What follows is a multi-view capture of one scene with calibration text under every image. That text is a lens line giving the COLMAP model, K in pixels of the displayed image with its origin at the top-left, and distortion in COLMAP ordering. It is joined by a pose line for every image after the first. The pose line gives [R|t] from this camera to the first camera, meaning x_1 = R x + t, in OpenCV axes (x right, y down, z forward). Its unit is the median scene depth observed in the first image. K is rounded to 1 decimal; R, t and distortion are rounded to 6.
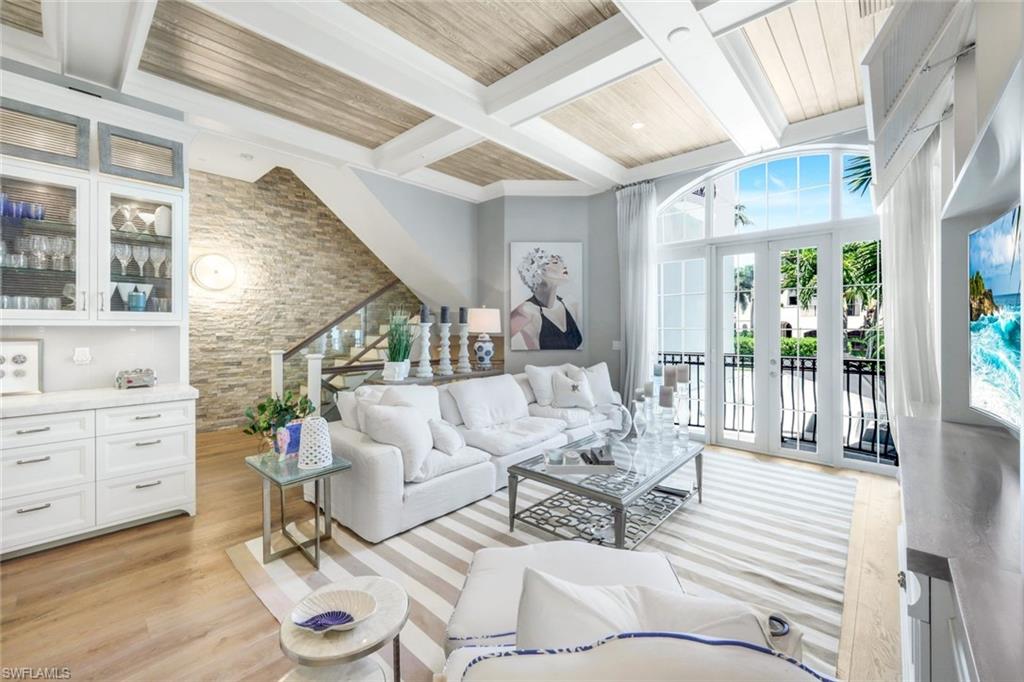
lens RADIAL K [[416.1, 0, 509.0], [0, 416.1, 325.6], [0, 0, 1]] dist [0.001493, 0.000035]
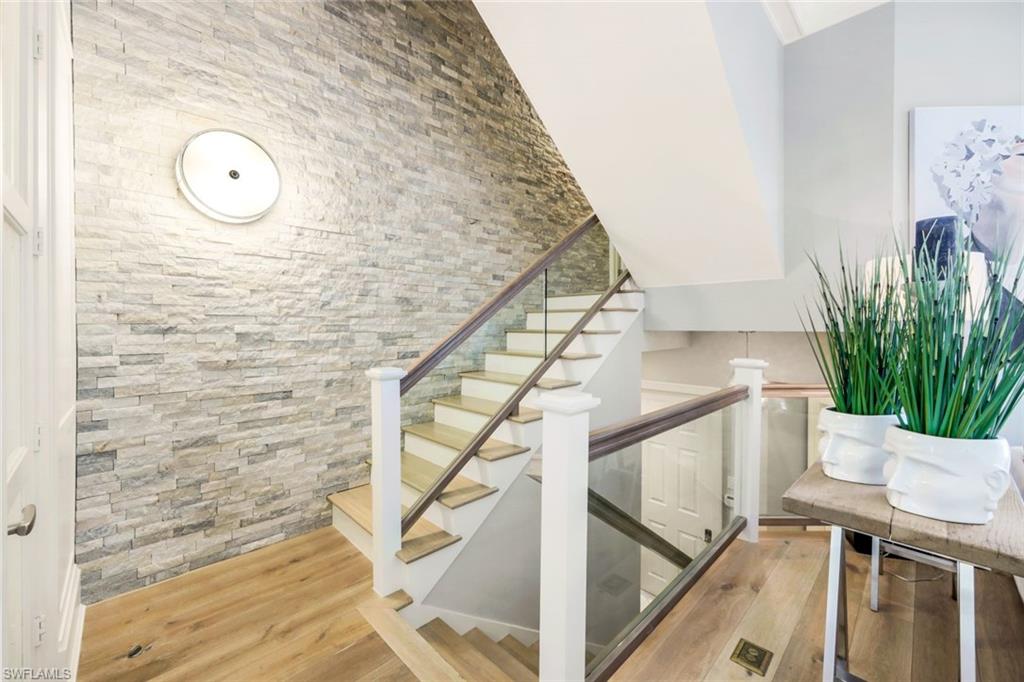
lens RADIAL K [[416.1, 0, 511.9], [0, 416.1, 326.2], [0, 0, 1]] dist [0.001493, 0.000035]
pose [[0.998980, -0.003828, -0.045001, -0.379378], [0.003882, 0.999992, 0.001113, 0.018212], [0.044996, -0.001286, 0.998986, 0.554180]]
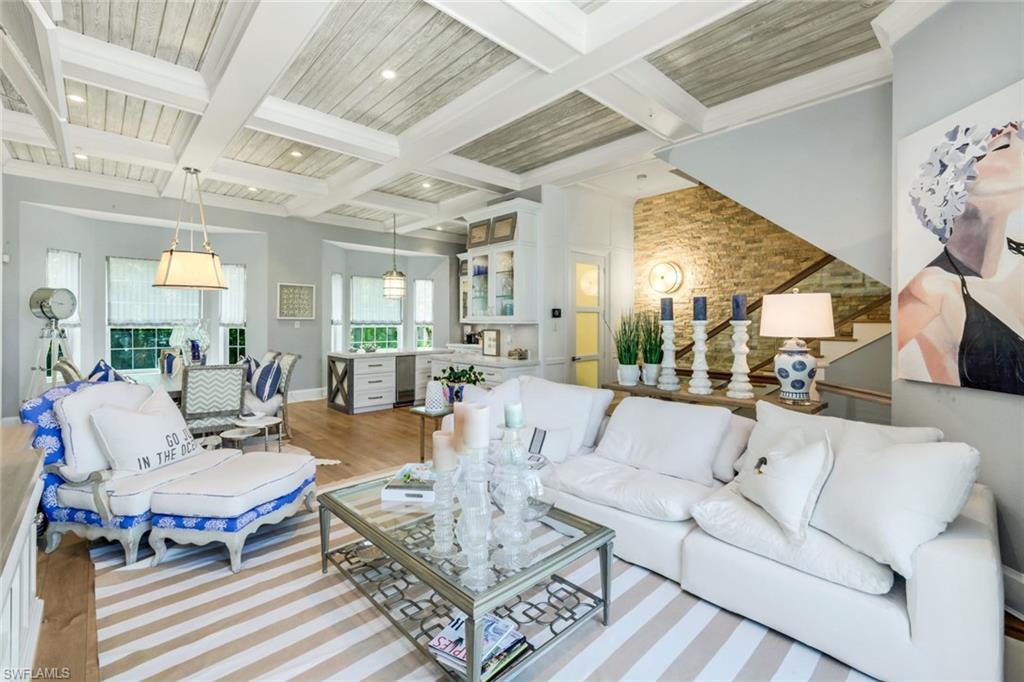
lens RADIAL K [[440.4, 0, 508.0], [0, 440.4, 327.2], [0, 0, 1]] dist [0.002125, 0.000135]
pose [[-0.072742, 0.009578, -0.997305, 0.512775], [0.002604, 0.999952, 0.009414, -0.002177], [0.997347, -0.001912, -0.072764, 0.601069]]
